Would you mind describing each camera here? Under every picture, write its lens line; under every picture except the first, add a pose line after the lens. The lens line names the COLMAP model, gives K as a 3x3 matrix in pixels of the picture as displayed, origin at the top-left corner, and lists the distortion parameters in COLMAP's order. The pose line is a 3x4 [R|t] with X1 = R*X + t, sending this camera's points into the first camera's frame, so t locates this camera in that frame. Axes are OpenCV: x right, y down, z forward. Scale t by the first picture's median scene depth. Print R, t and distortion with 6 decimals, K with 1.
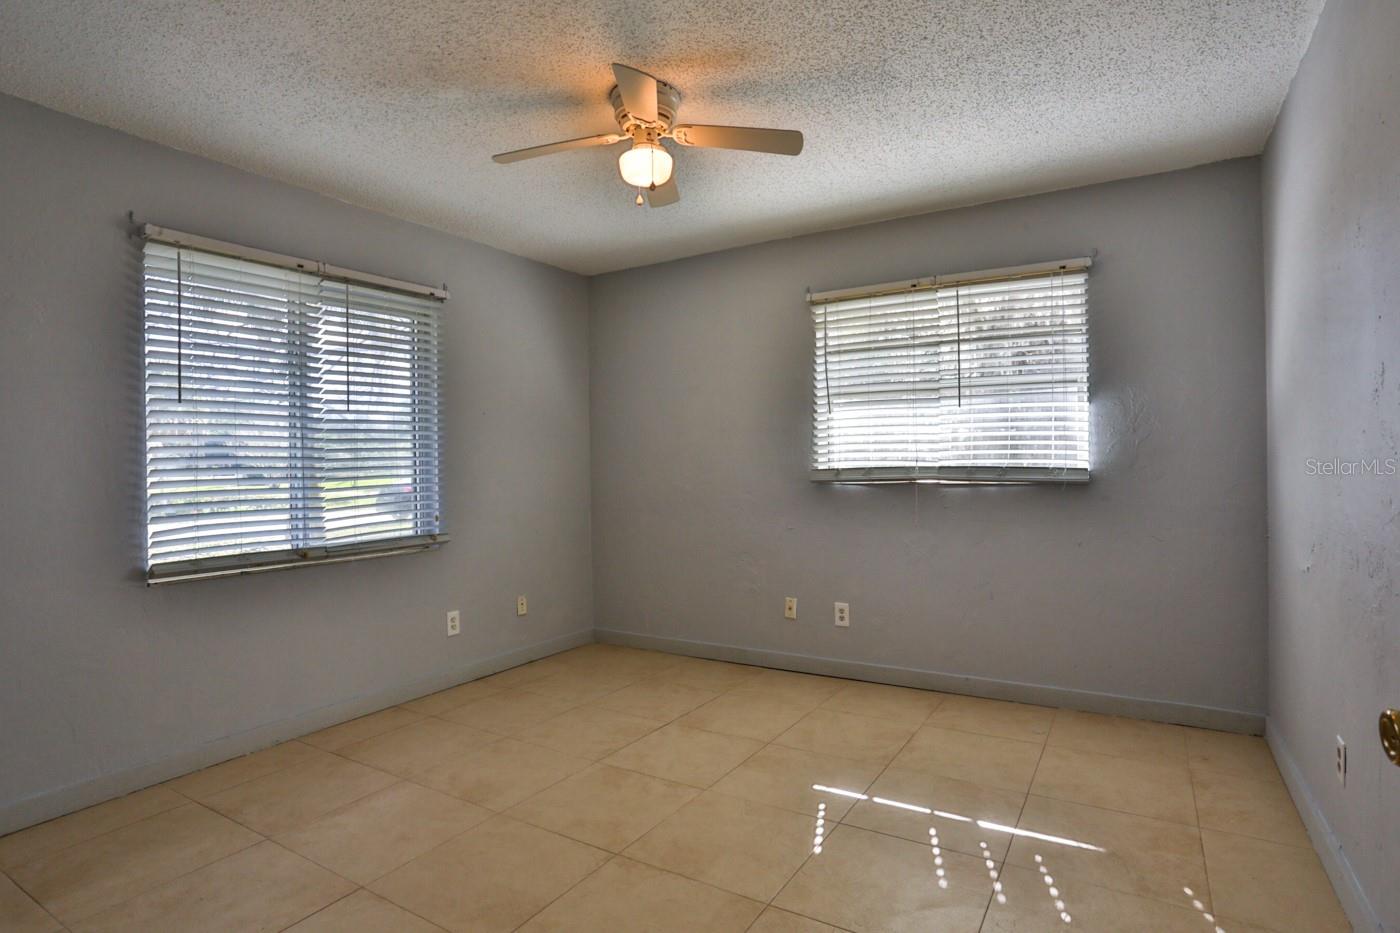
lens RADIAL K [[771.0, 0, 700.0], [0, 771.0, 466.5], [0, 0, 1]] dist [-0.051660, 0.049224]
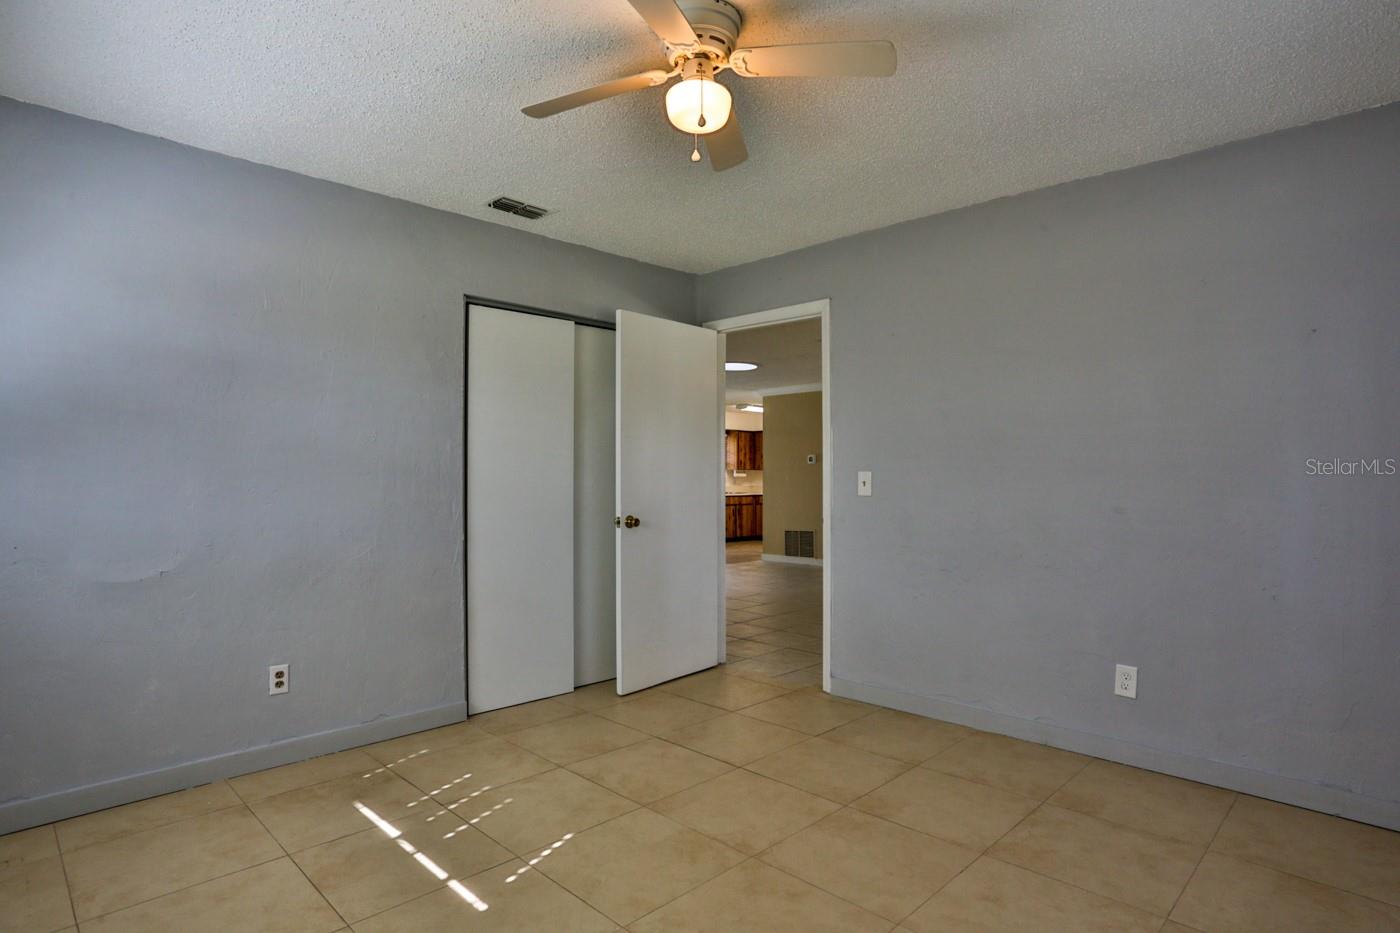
lens RADIAL K [[738.6, 0, 700.0], [0, 738.6, 466.5], [0, 0, 1]] dist [-0.085504, 0.040162]
pose [[-0.975065, 0.022555, 0.220772, -0.259769], [0.019509, 0.999682, -0.015971, -0.000421], [-0.221062, -0.011265, -0.975195, 1.922339]]
